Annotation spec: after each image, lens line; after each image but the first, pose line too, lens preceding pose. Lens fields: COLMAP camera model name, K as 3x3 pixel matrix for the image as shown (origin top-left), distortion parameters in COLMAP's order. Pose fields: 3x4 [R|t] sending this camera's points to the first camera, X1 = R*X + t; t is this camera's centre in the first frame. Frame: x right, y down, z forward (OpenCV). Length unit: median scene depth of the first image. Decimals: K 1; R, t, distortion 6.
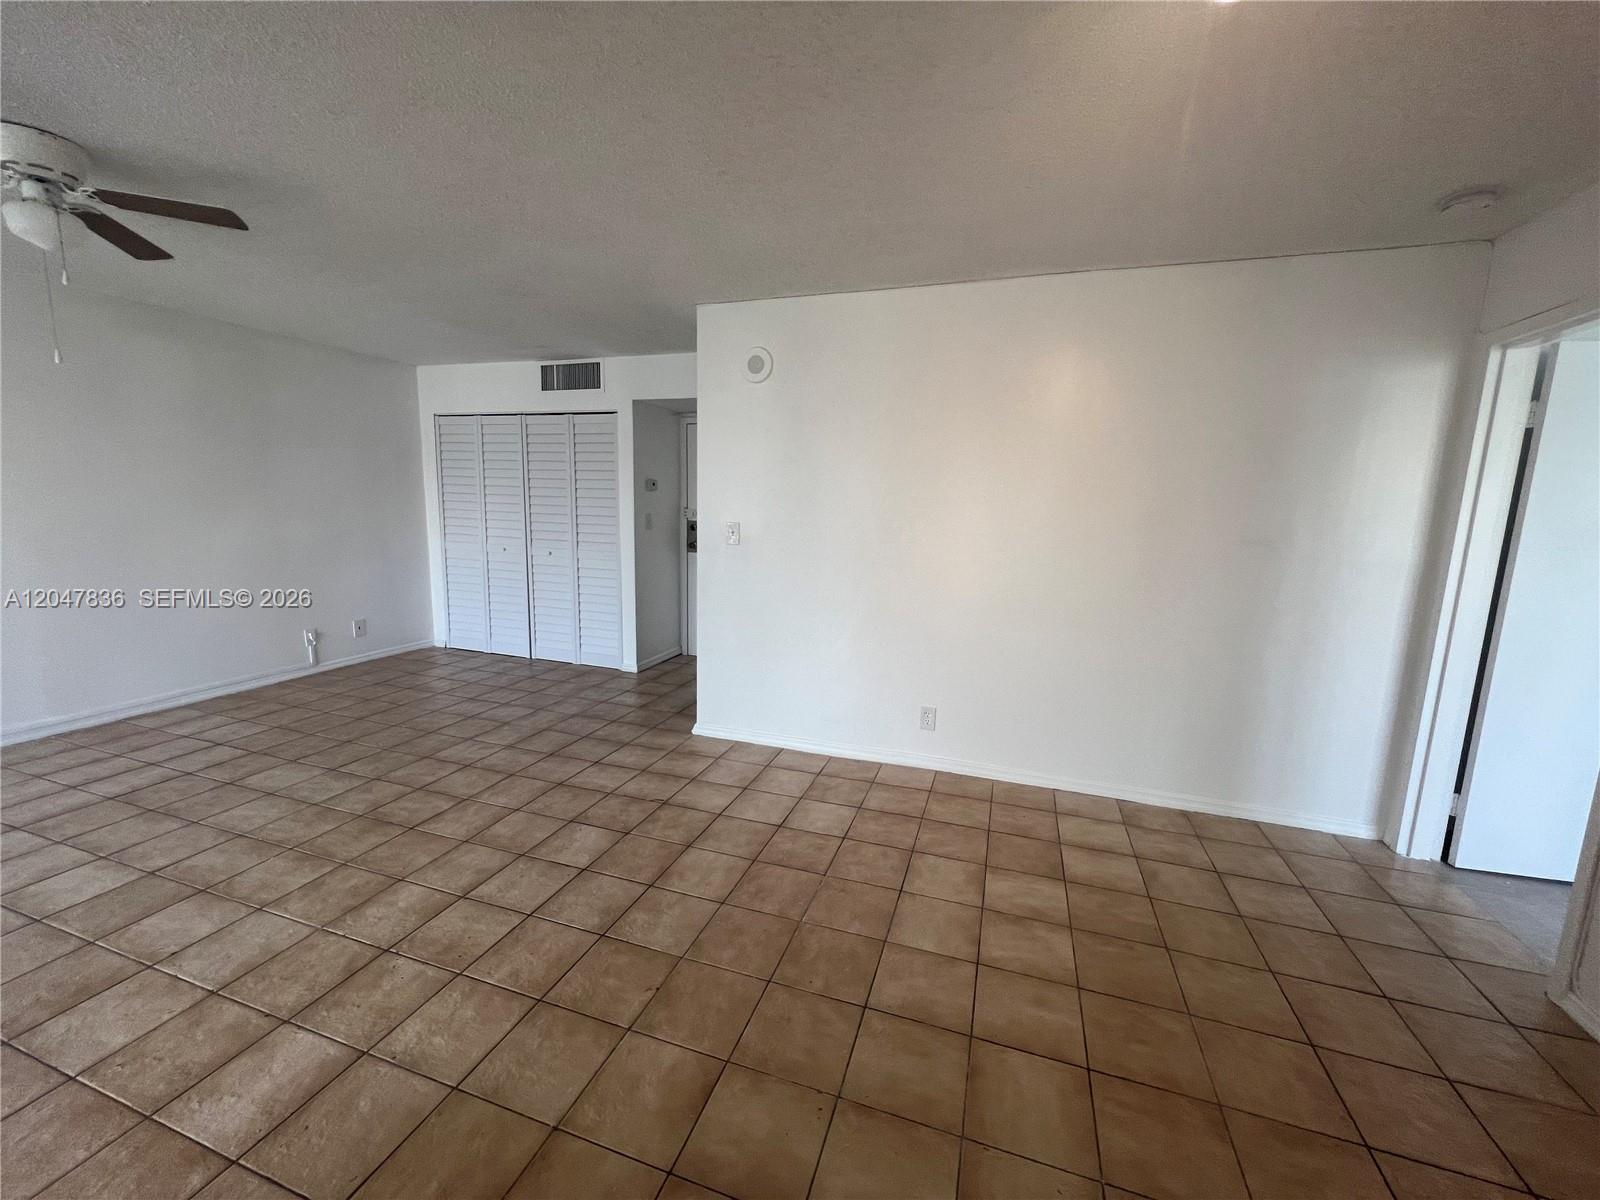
lens RADIAL K [[640.7, 0, 800.0], [0, 640.7, 600.0], [0, 0, 1]] dist [0.000326, -0.000134]
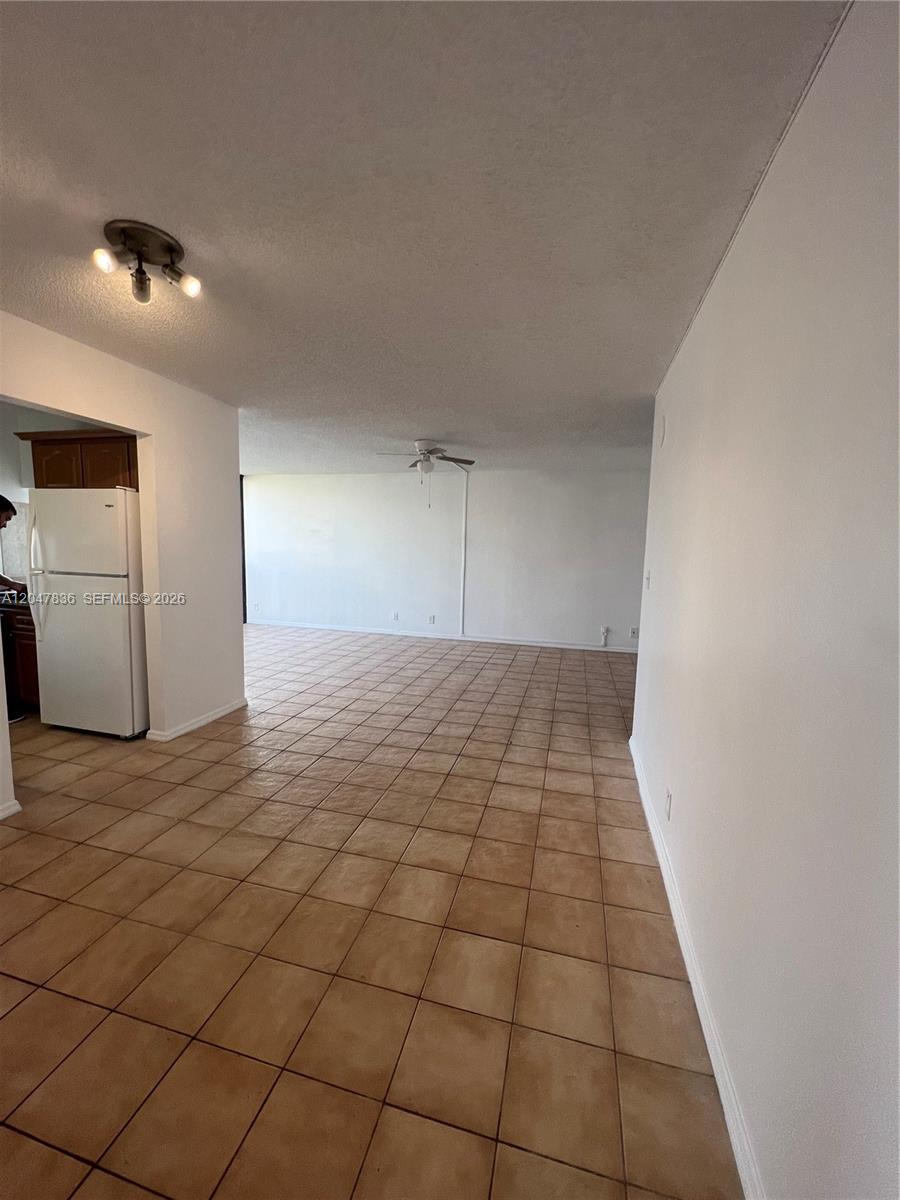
lens RADIAL K [[480.5, 0, 450.0], [0, 480.5, 600.0], [0, 0, 1]] dist [0.000326, -0.000134]
pose [[0.069073, 0.087917, -0.993730, 0.926816], [-0.176774, 0.981425, 0.074541, -0.087371], [0.981825, 0.170517, 0.083332, 0.733383]]
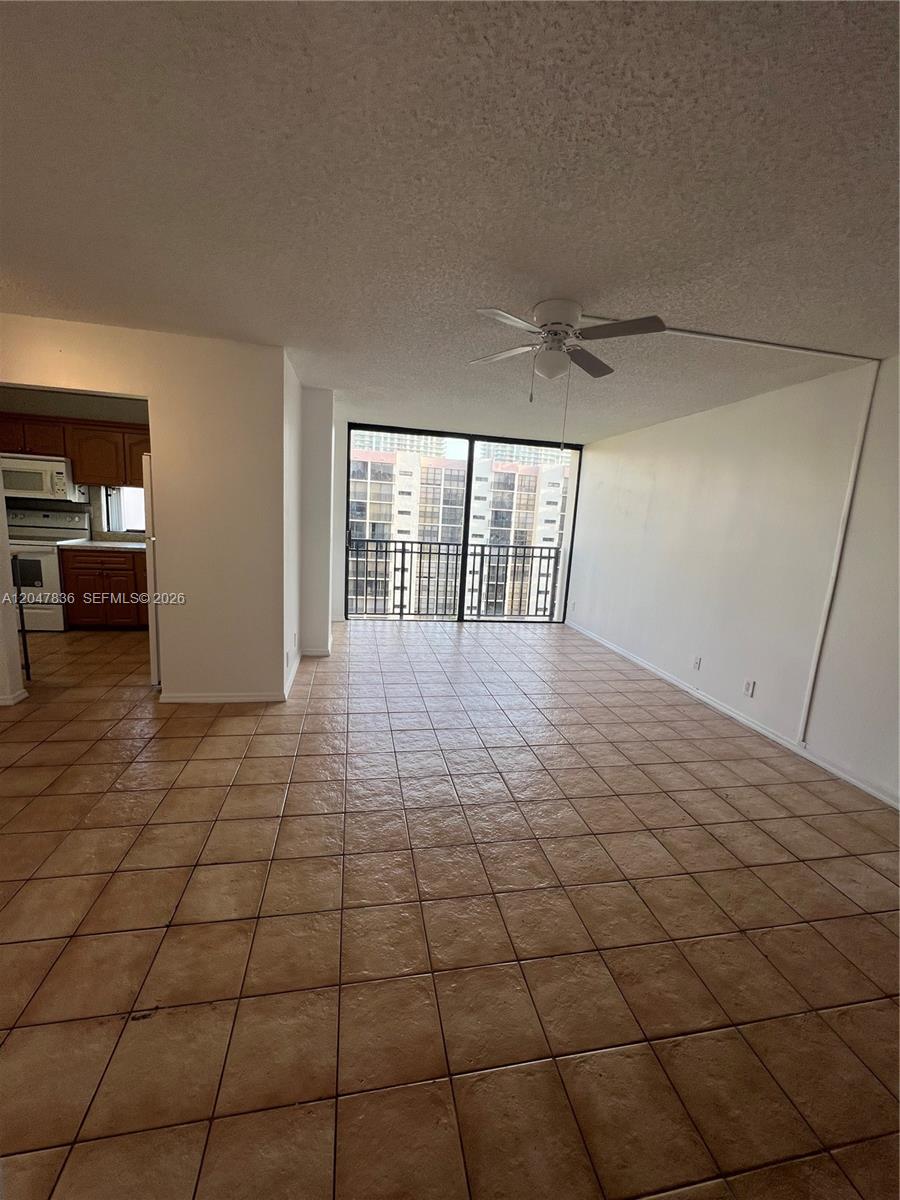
lens RADIAL K [[480.5, 0, 450.0], [0, 480.5, 600.0], [0, 0, 1]] dist [0.000326, -0.000134]
pose [[-0.863909, 0.009930, -0.503550, -0.258089], [-0.158850, 0.943403, 0.291132, -0.242195], [0.477941, 0.331501, -0.813437, 1.435864]]
